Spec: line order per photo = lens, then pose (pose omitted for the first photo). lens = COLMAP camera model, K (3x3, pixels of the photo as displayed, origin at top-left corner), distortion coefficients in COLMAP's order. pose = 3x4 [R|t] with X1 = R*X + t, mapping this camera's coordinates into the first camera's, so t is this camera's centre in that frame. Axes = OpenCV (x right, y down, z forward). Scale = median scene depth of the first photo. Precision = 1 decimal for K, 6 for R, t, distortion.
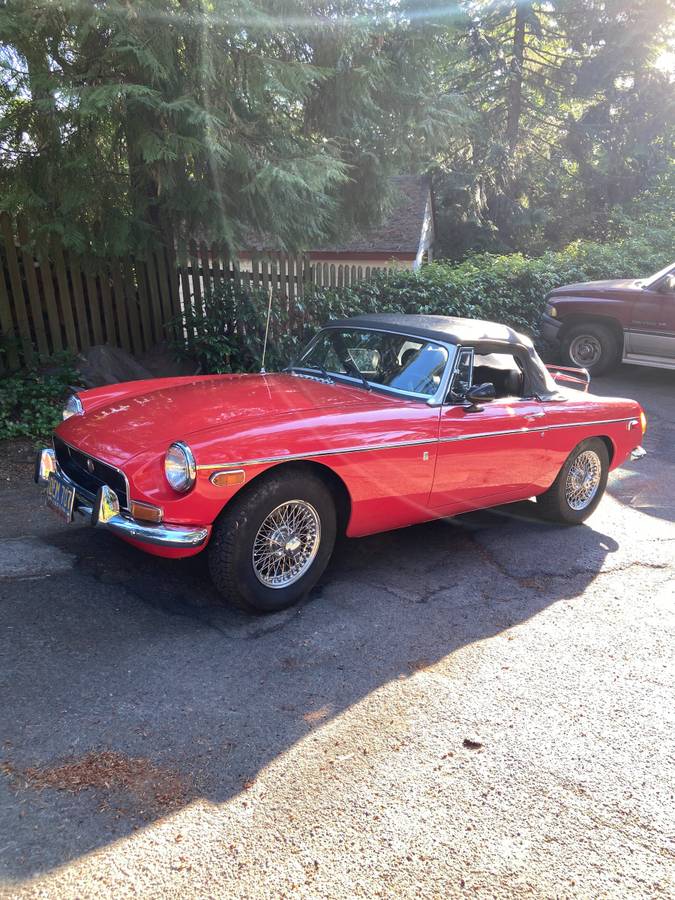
lens RADIAL K [[662.6, 0, 343.1], [0, 662.6, 448.2], [0, 0, 1]] dist [0.112592, -0.143019]
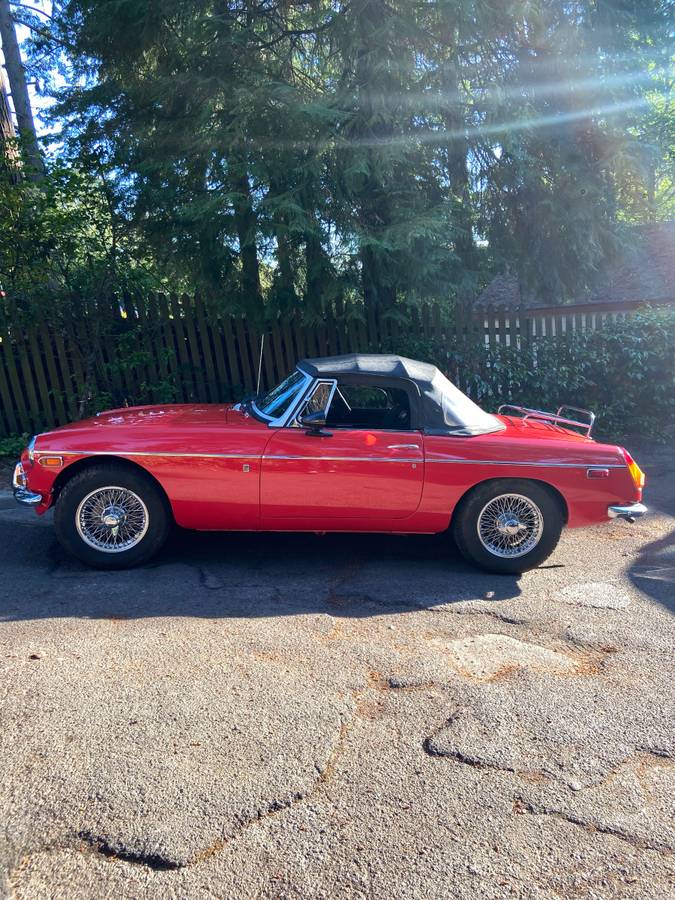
lens RADIAL K [[662.6, 0, 343.1], [0, 662.6, 448.2], [0, 0, 1]] dist [0.112592, -0.143019]
pose [[0.808377, 0.052298, -0.586338, 0.886473], [-0.106851, 0.992536, -0.058786, 0.025748], [0.578887, 0.110172, 0.807931, 0.135630]]
